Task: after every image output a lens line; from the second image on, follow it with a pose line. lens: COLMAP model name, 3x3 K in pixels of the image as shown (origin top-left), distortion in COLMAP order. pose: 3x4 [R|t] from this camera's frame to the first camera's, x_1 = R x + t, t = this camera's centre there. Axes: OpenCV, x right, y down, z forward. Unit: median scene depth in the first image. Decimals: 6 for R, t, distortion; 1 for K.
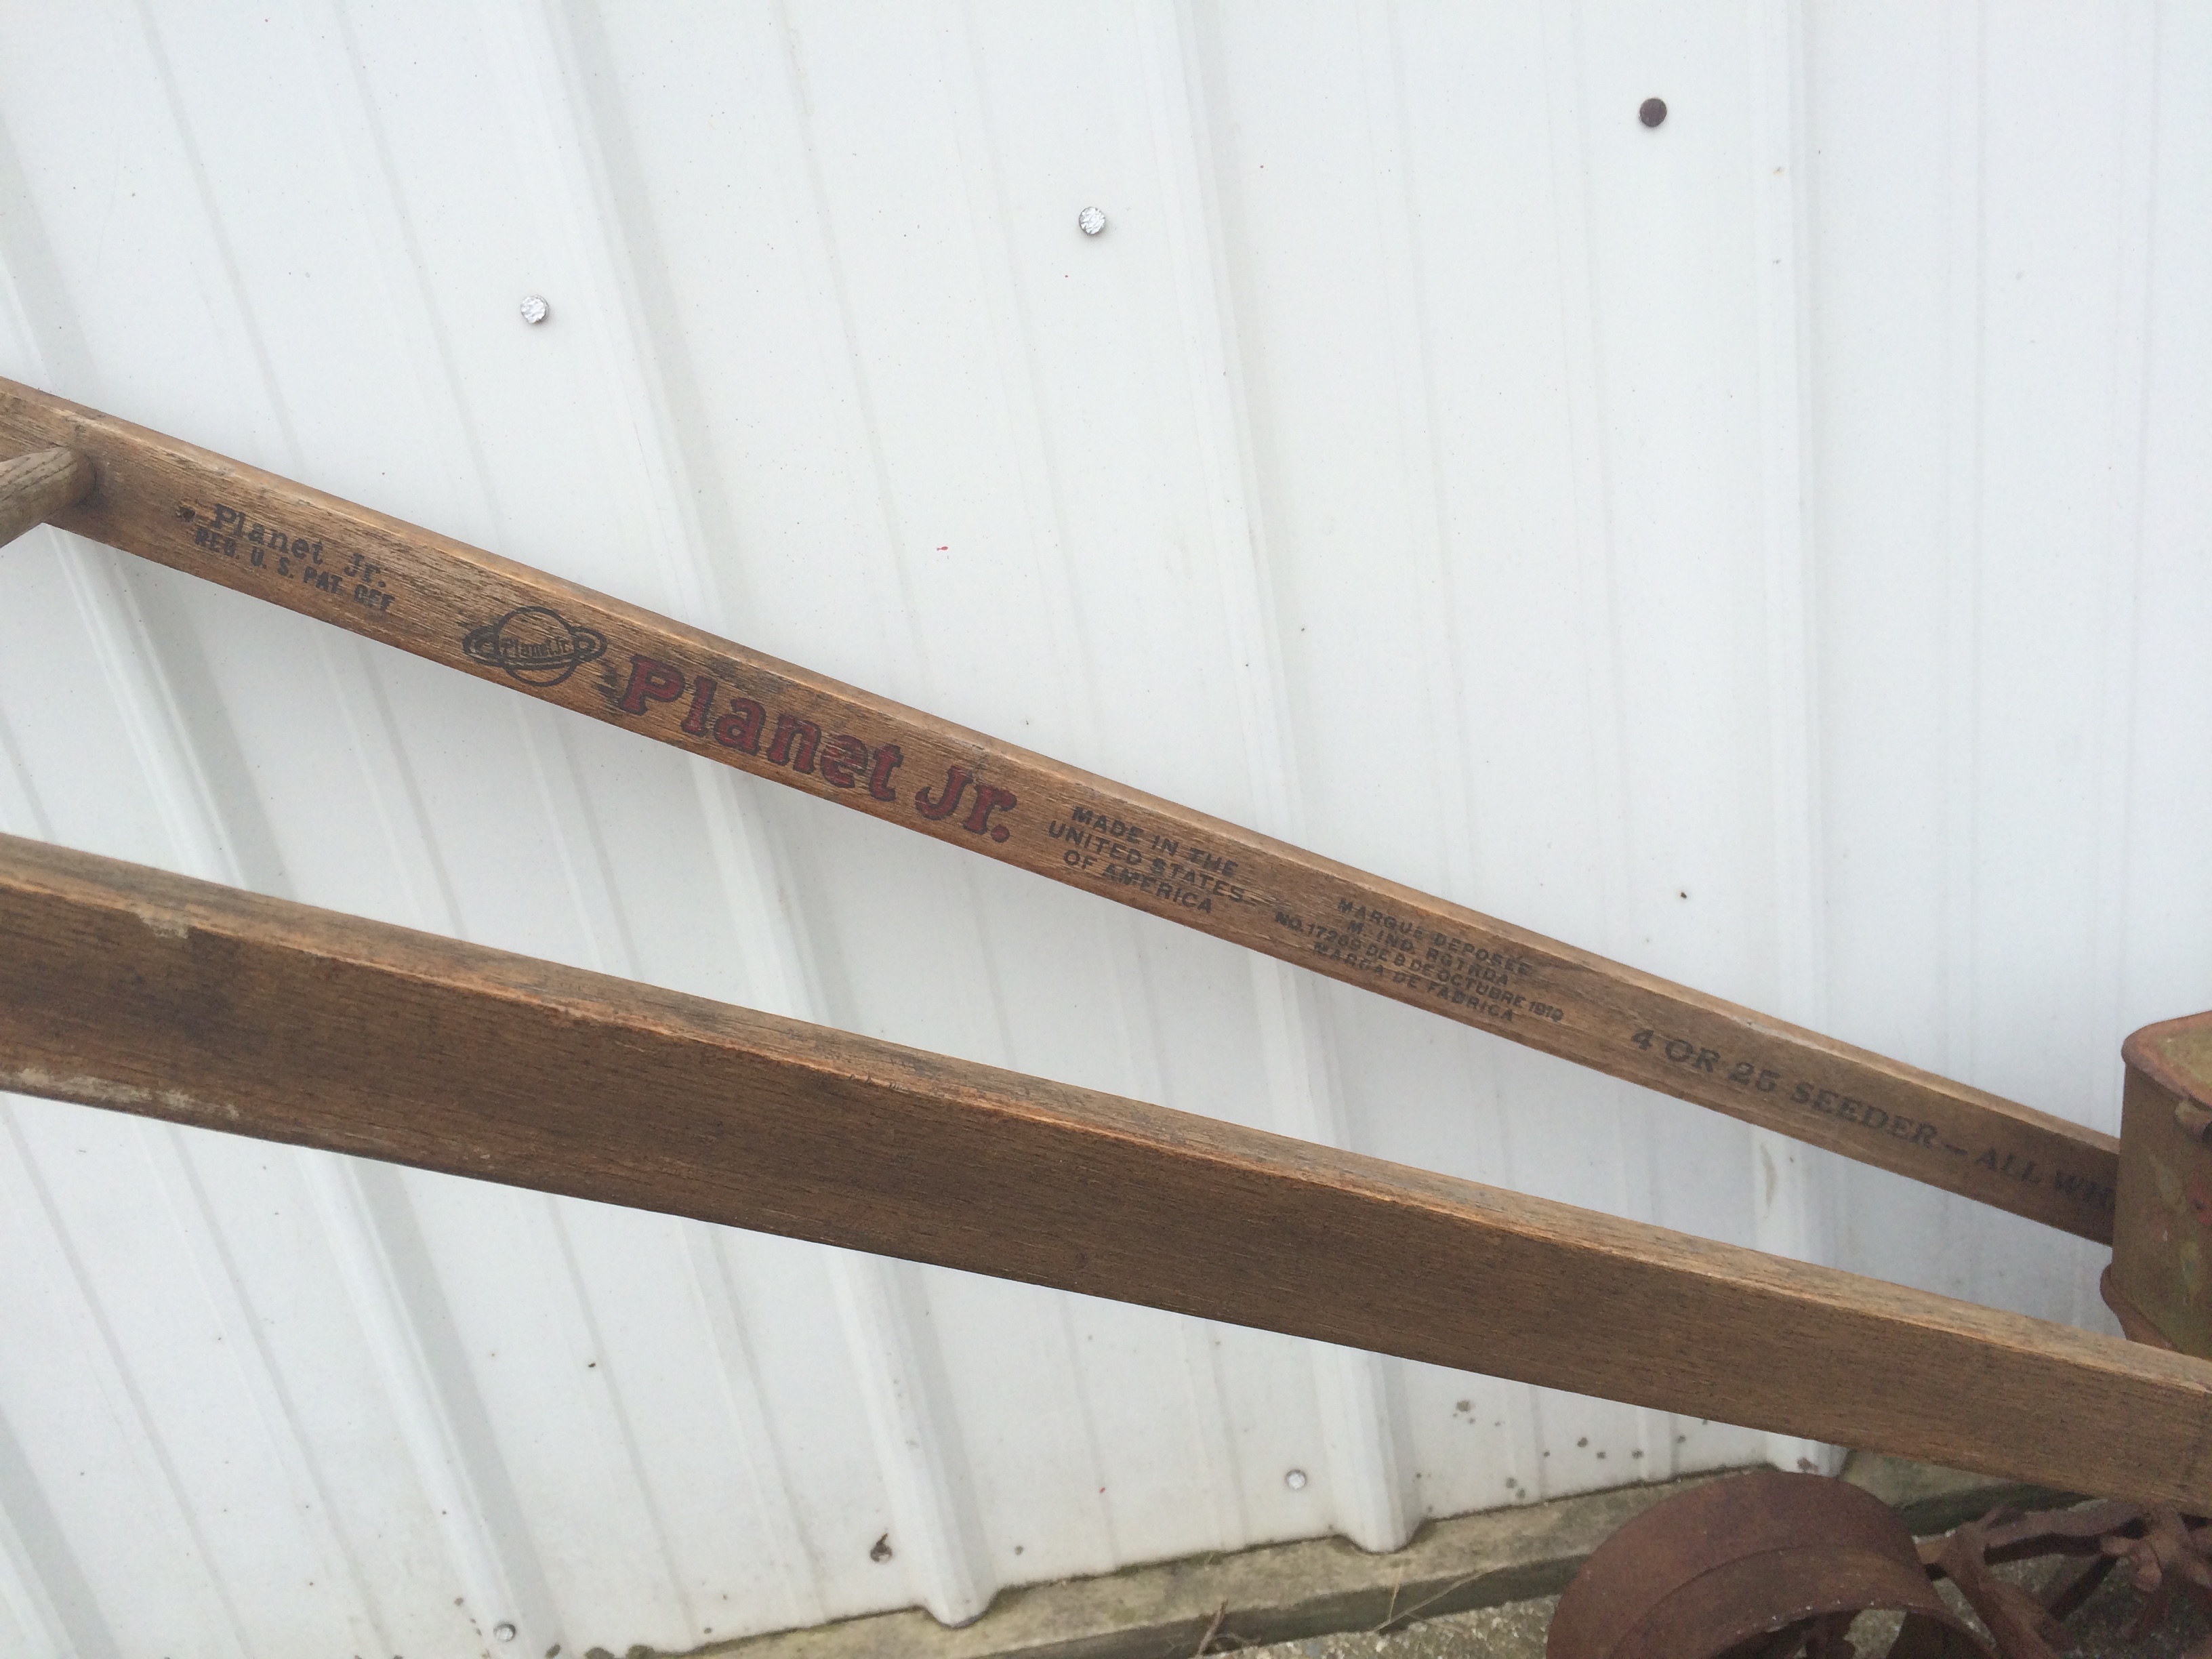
lens RADIAL K [[1905.6, 0, 1106.0], [0, 1905.6, 829.5], [0, 0, 1]] dist [0.080321, -0.125585]
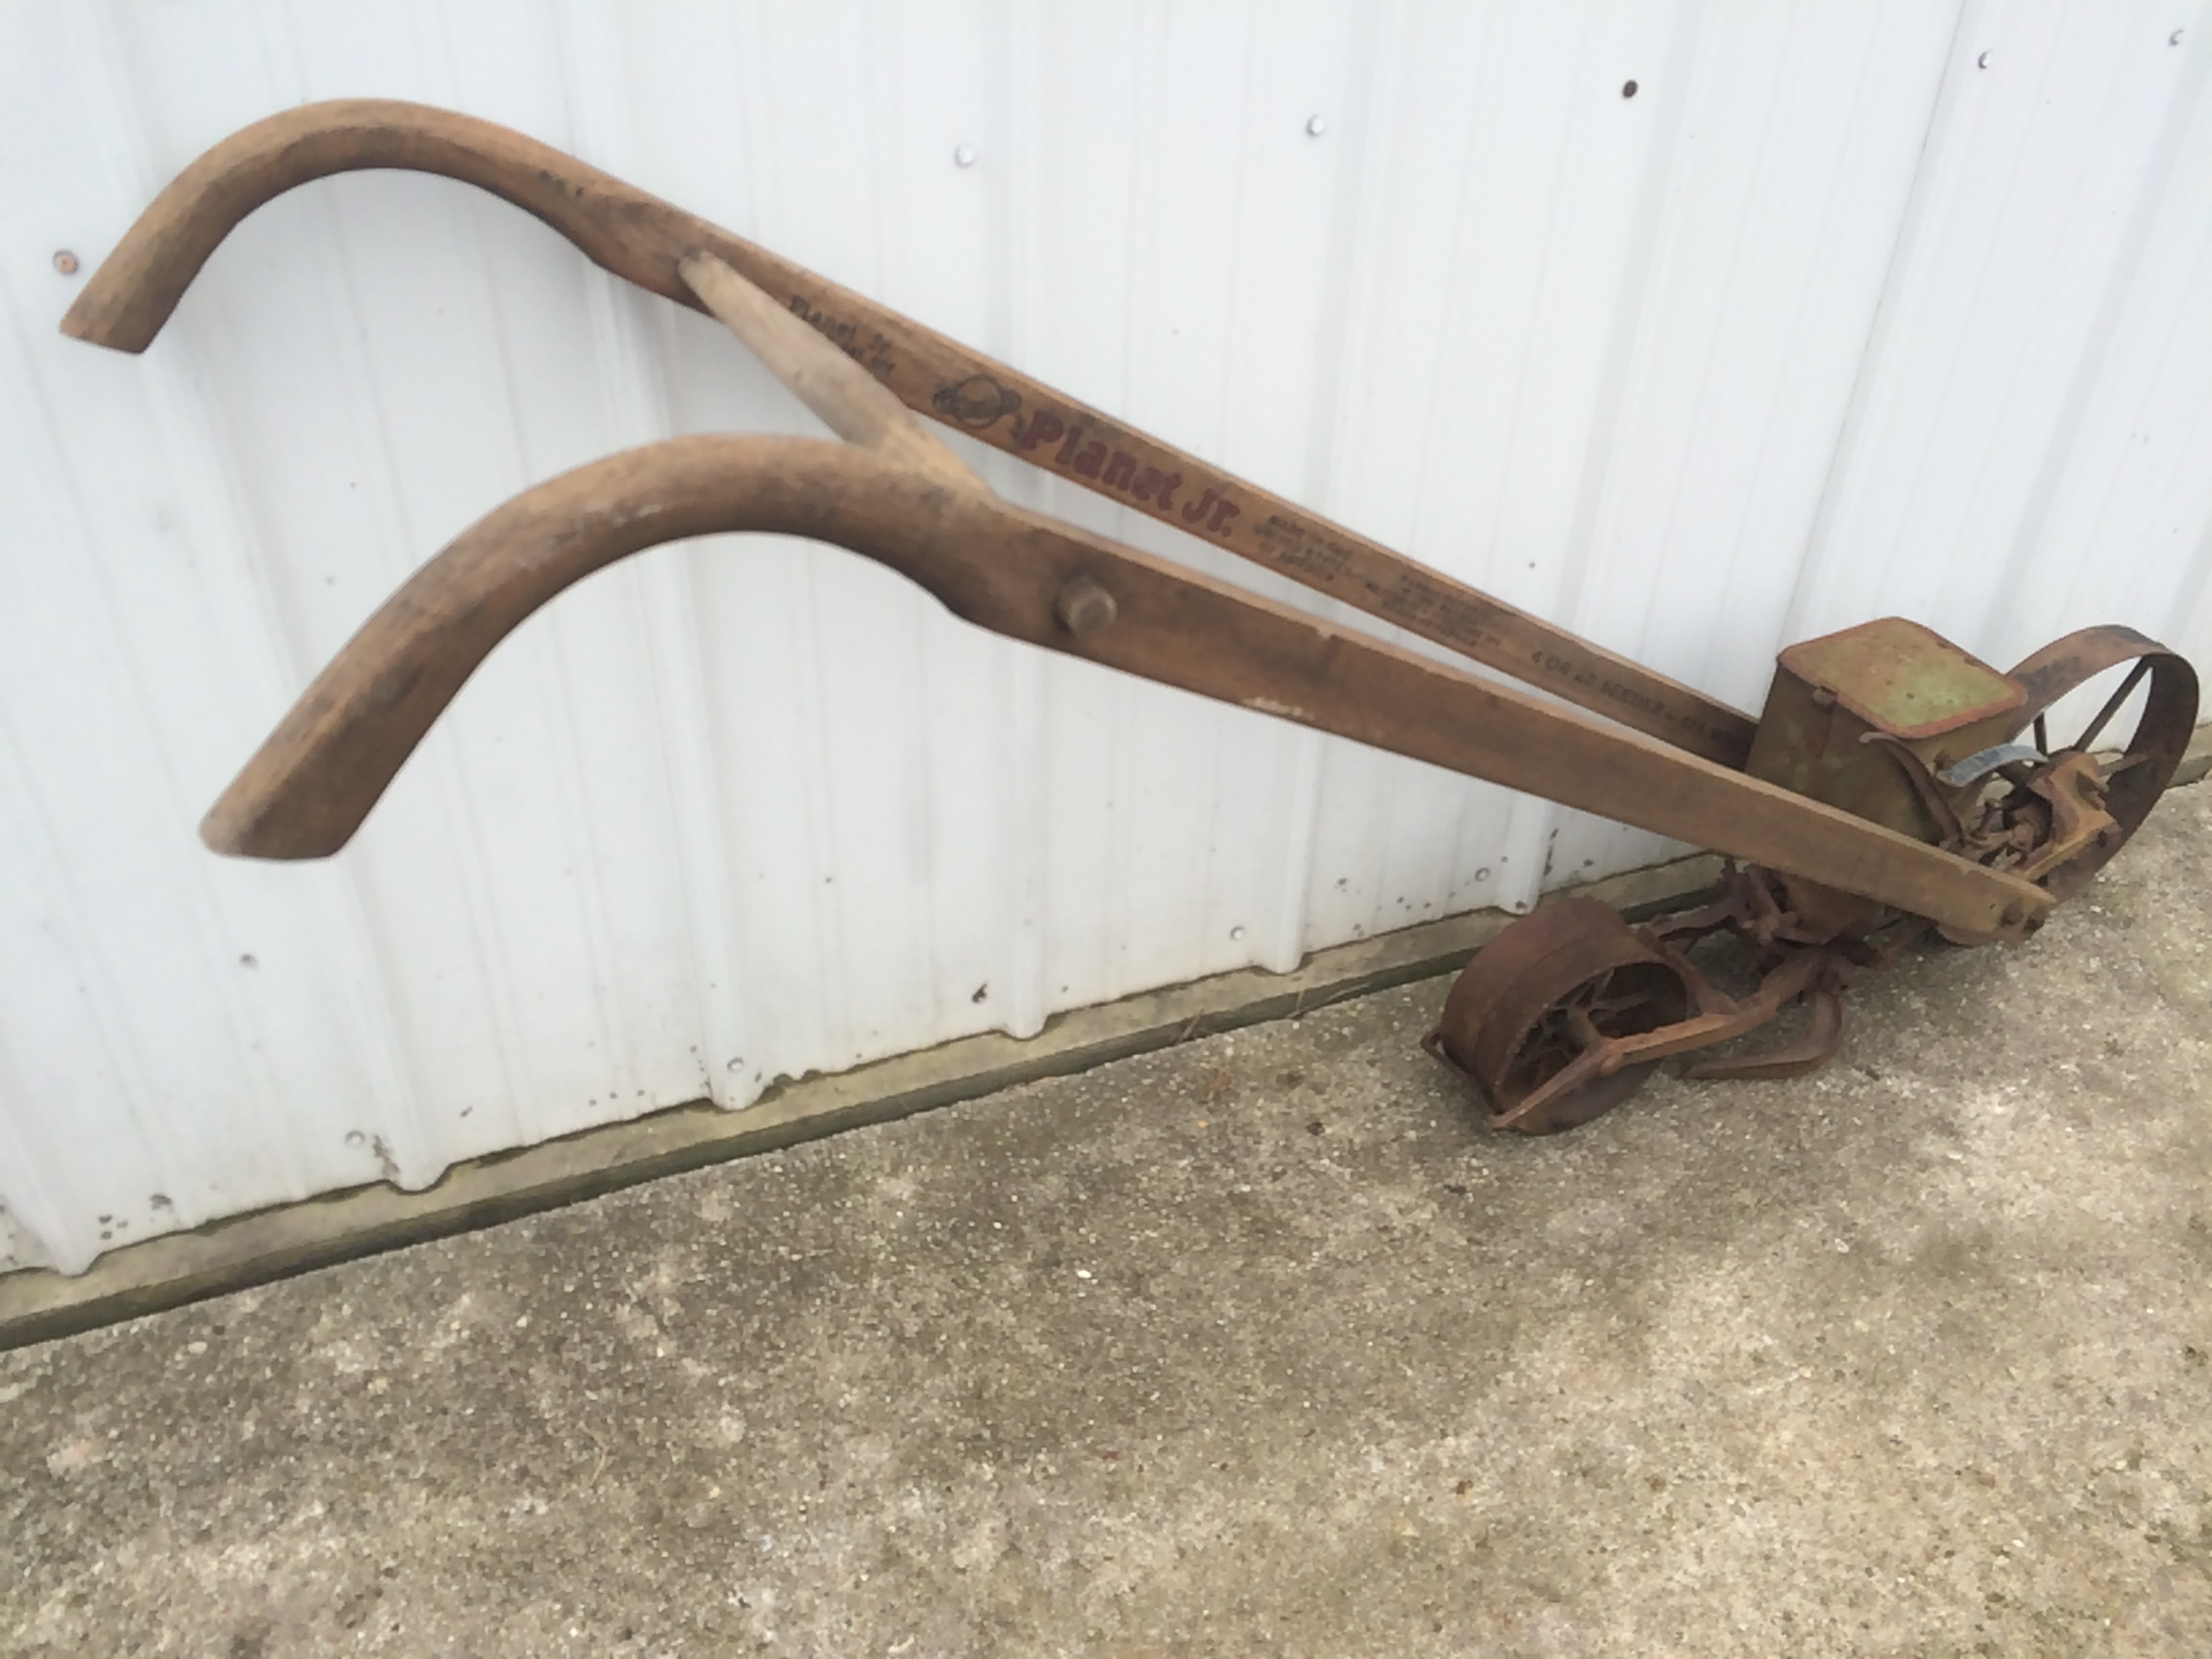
lens RADIAL K [[1905.6, 0, 1106.0], [0, 1905.6, 829.5], [0, 0, 1]] dist [0.080321, -0.125585]
pose [[0.929203, -0.037125, 0.367699, -0.695897], [-0.045076, 0.976128, 0.212465, -0.083221], [-0.366809, -0.213998, 0.905348, -0.422529]]
